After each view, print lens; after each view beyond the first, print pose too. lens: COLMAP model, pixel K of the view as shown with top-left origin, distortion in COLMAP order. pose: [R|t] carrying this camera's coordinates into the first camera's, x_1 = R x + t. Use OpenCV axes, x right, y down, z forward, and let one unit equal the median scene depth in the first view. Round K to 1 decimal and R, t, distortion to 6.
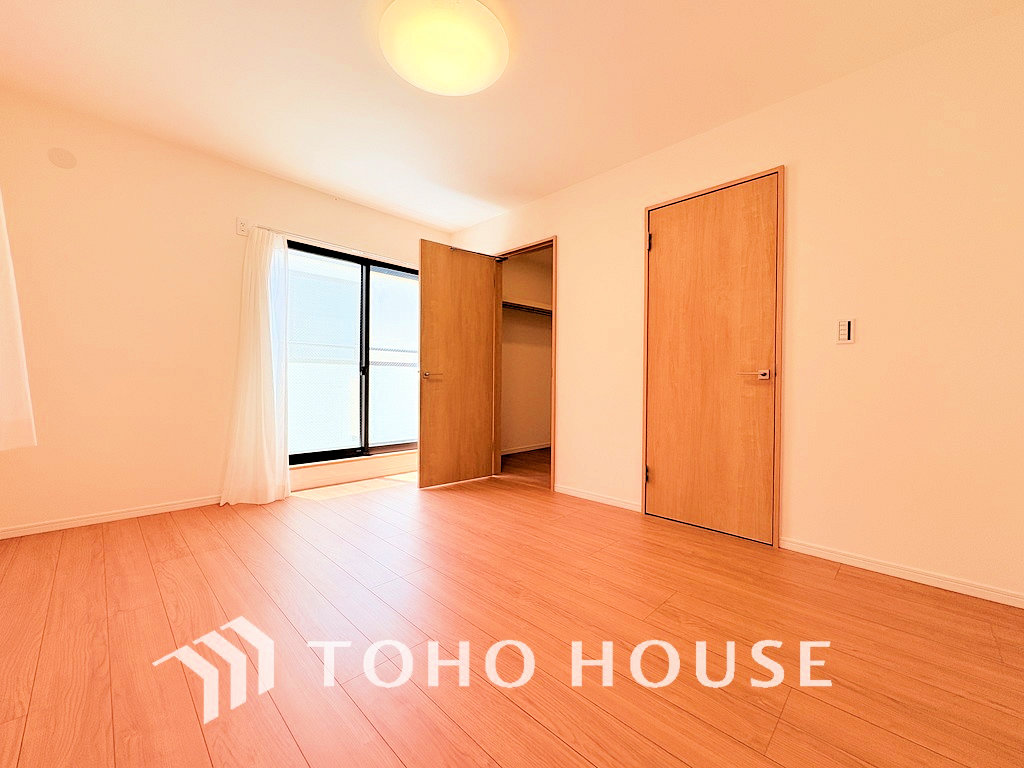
lens RADIAL K [[407.4, 0, 515.3], [0, 407.4, 383.5], [0, 0, 1]] dist [-0.002063, -0.001403]
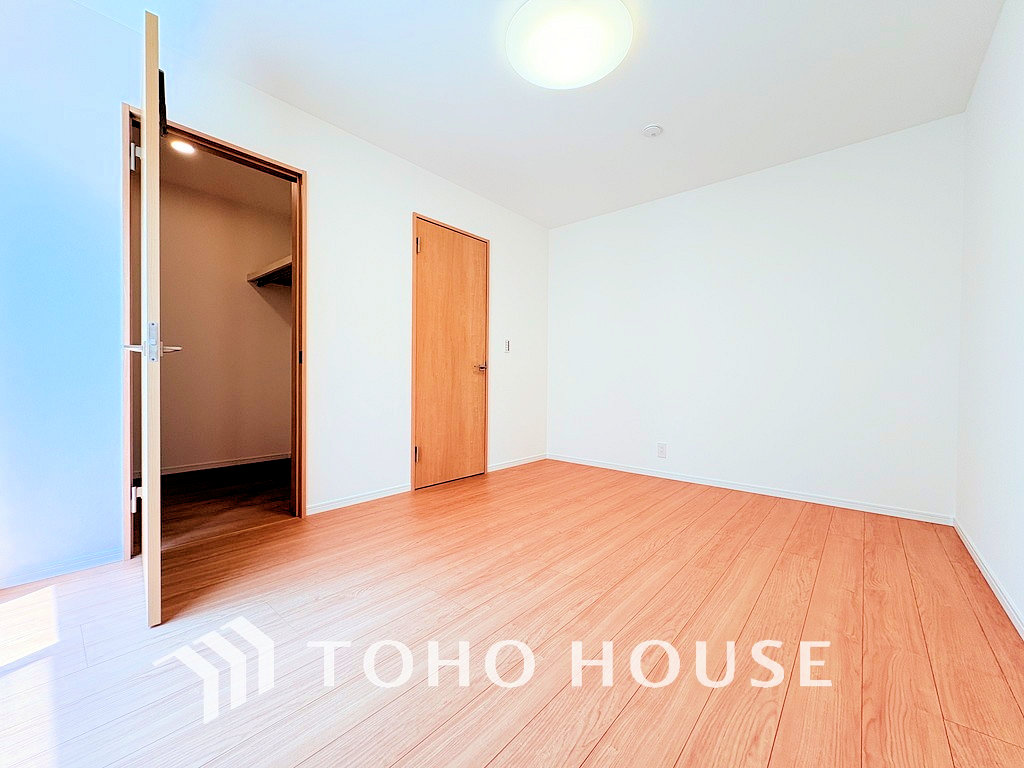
lens RADIAL K [[407.4, 0, 515.2], [0, 407.4, 382.2], [0, 0, 1]] dist [-0.002063, -0.001403]
pose [[-0.053603, -0.022891, 0.998300, -0.927303], [-0.006631, 0.999723, 0.022568, -0.001875], [-0.998540, -0.005410, -0.053740, 0.911629]]
